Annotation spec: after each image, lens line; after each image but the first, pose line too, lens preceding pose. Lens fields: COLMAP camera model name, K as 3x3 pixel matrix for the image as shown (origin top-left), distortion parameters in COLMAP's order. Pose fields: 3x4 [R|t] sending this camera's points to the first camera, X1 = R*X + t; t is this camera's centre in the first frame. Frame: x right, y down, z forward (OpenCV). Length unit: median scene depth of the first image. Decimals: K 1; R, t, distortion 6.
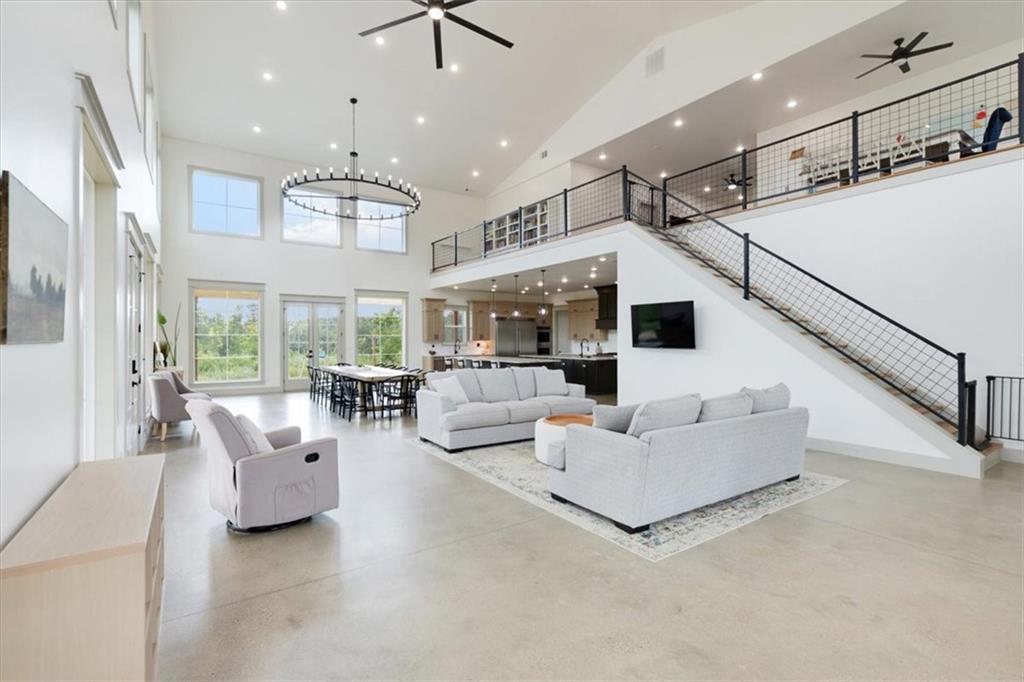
lens RADIAL K [[470.0, 0, 504.2], [0, 470.0, 342.8], [0, 0, 1]] dist [-0.005377, 0.001425]
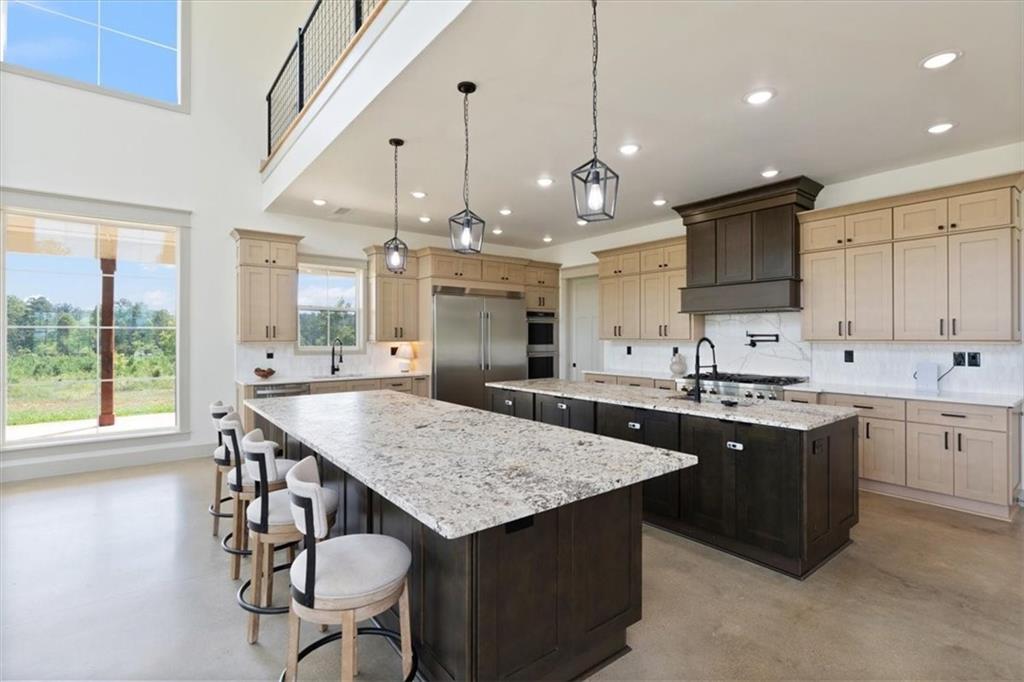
lens RADIAL K [[506.5, 0, 512.1], [0, 506.5, 333.5], [0, 0, 1]] dist [0.007286, -0.003684]
pose [[0.996906, 0.002785, 0.078556, 0.018499], [-0.001689, 0.999900, -0.014010, -0.006028], [-0.078588, 0.013834, 0.996811, 0.560586]]
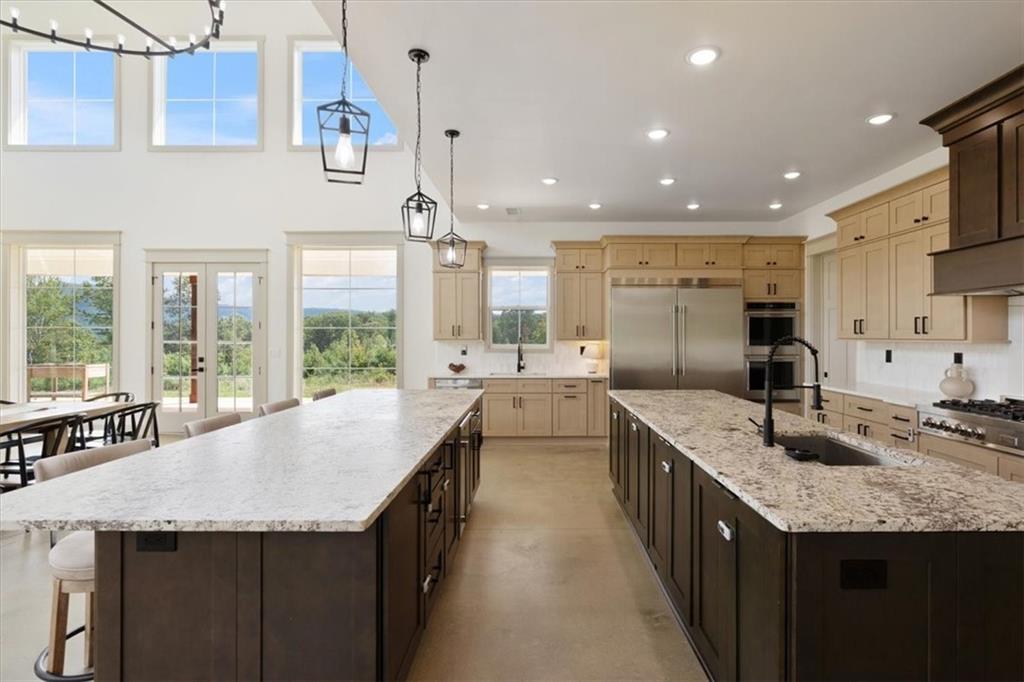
lens RADIAL K [[506.5, 0, 518.6], [0, 506.5, 339.7], [0, 0, 1]] dist [0.007286, -0.003684]
pose [[0.824955, 0.006767, -0.565158, 0.159721], [-0.007317, 0.999972, 0.001292, -0.005673], [0.565151, 0.003069, 0.824982, 0.641979]]
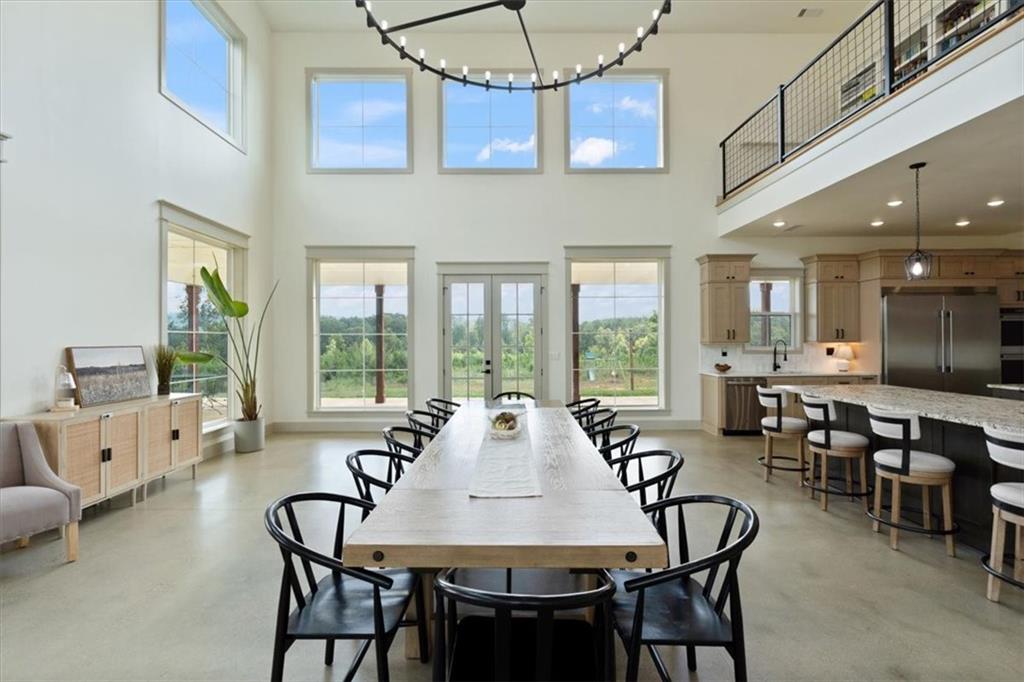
lens RADIAL K [[470.0, 0, 512.7], [0, 470.0, 340.1], [0, 0, 1]] dist [-0.005377, 0.001425]
pose [[0.837443, -0.004799, -0.546503, -0.068790], [-0.000511, 0.999954, -0.009563, -0.002357], [0.546524, 0.008288, 0.837403, 0.472284]]
